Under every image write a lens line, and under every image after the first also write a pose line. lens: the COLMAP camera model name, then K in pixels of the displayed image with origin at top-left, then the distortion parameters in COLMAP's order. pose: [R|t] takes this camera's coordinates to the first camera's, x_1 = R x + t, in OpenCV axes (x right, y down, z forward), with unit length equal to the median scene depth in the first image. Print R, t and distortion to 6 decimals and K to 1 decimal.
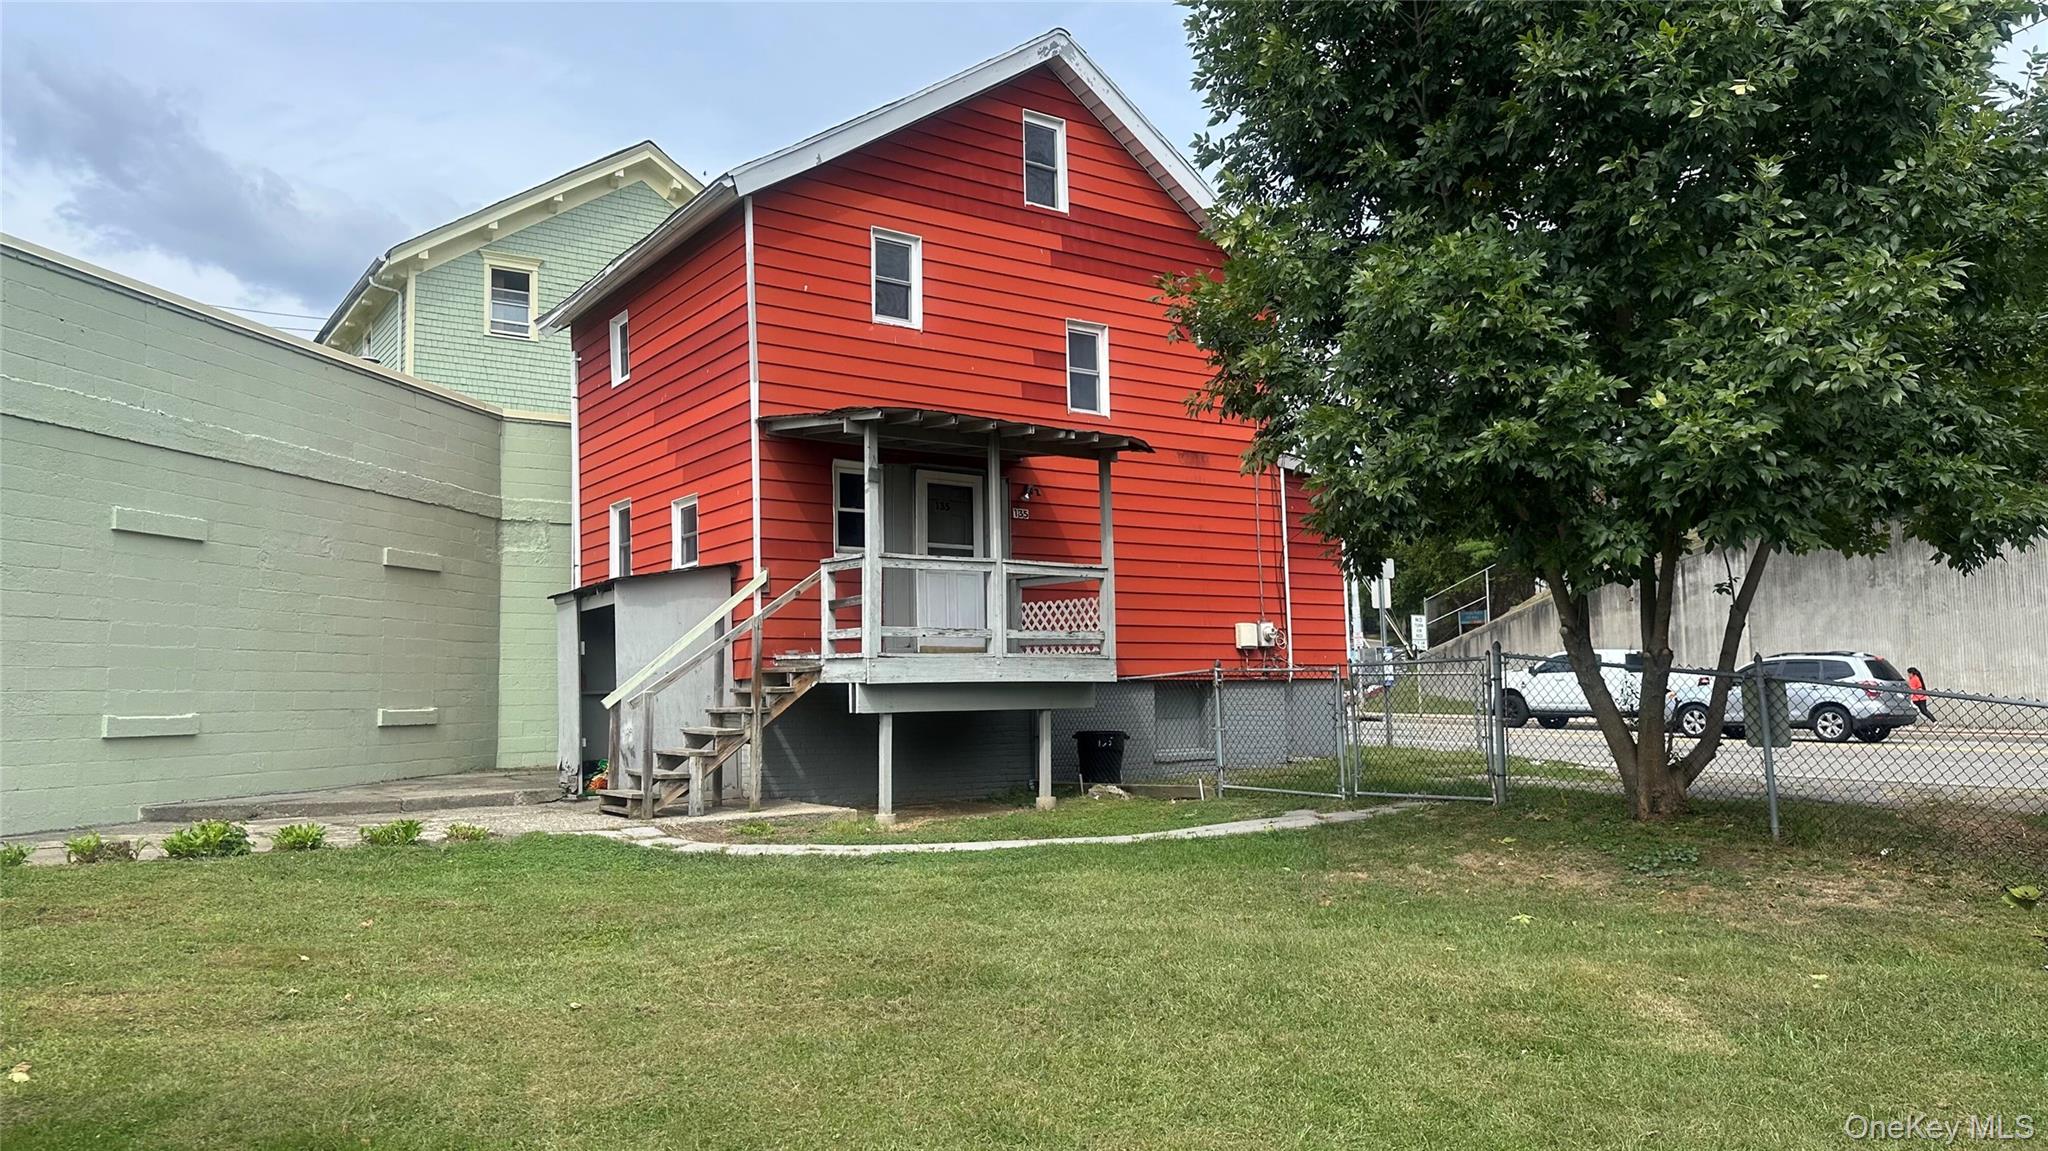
lens RADIAL K [[1401.4, 0, 1035.0], [0, 1401.4, 582.2], [0, 0, 1]] dist [0.055462, -0.000312]
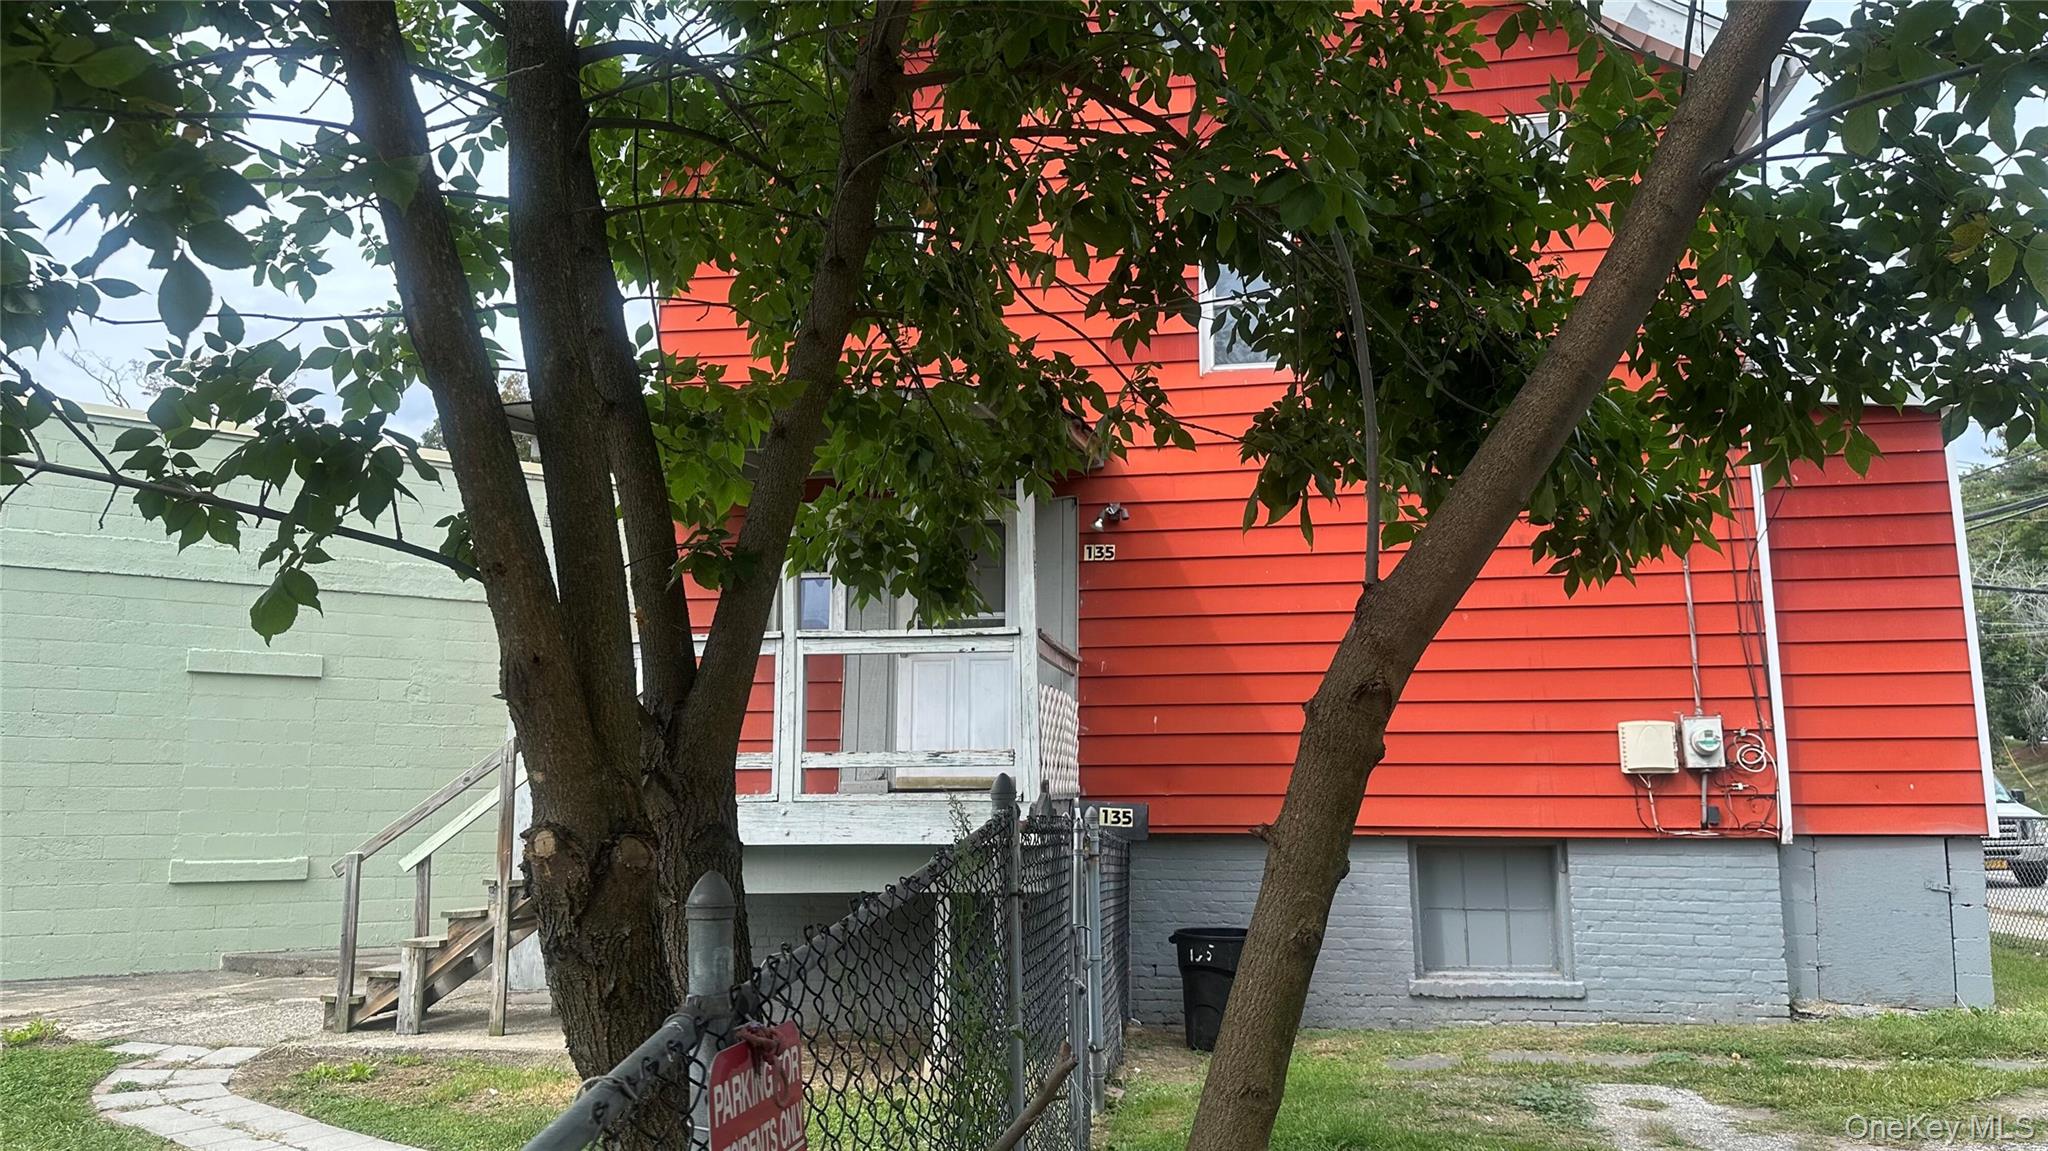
lens RADIAL K [[1474.0, 0, 1024.0], [0, 1474.0, 575.5], [0, 0, 1]] dist [0.029627, -0.000043]
pose [[0.715985, -0.102780, -0.690509, 0.388372], [0.047551, 0.993986, -0.098646, 0.020694], [0.696495, 0.037794, 0.716566, 0.508682]]
